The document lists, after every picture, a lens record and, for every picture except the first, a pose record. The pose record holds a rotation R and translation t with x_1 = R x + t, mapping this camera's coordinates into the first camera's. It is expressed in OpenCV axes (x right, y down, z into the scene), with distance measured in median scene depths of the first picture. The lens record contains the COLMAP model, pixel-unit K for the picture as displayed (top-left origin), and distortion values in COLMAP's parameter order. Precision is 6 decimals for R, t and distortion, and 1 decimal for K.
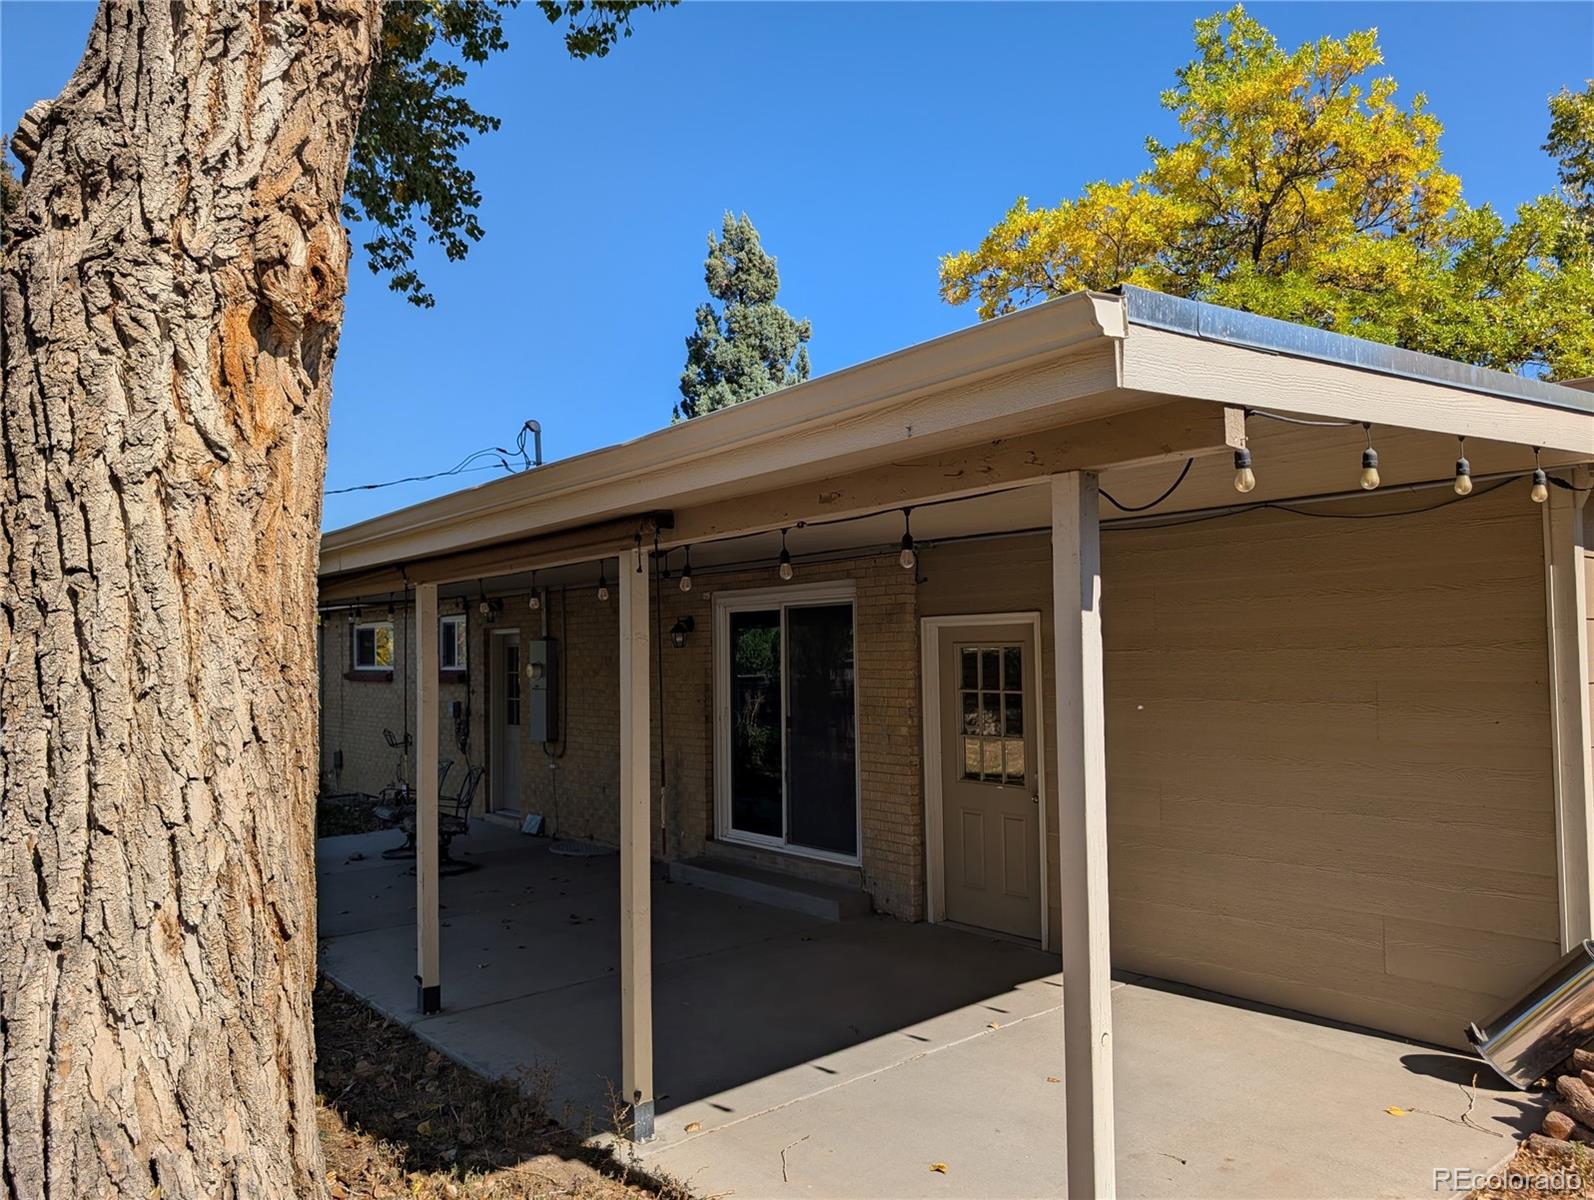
lens RADIAL K [[1149.0, 0, 797.0], [0, 1149.0, 600.0], [0, 0, 1]] dist [0.001426, 0.000423]
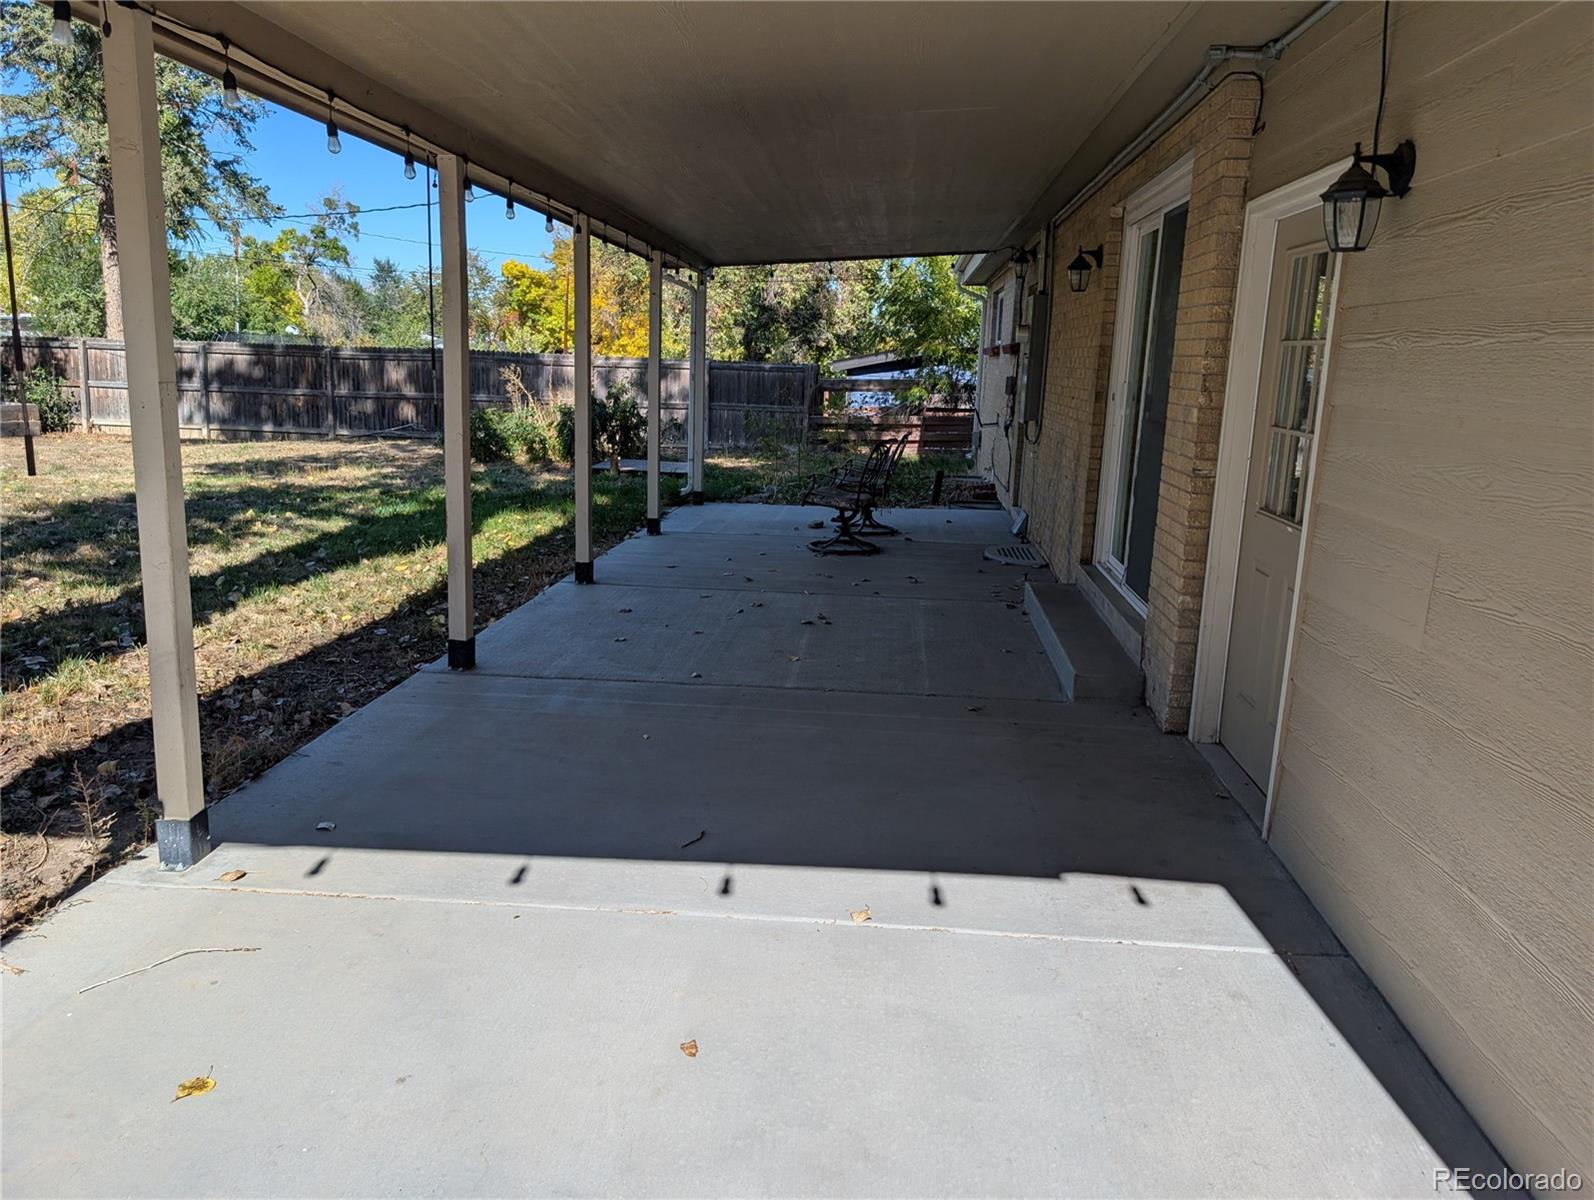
lens RADIAL K [[1149.0, 0, 797.0], [0, 1149.0, 600.0], [0, 0, 1]] dist [0.001426, 0.000423]
pose [[0.727856, 0.191155, -0.658548, 0.430185], [-0.023982, 0.966869, 0.254144, 0.078476], [0.685310, -0.169187, 0.708326, 0.555448]]
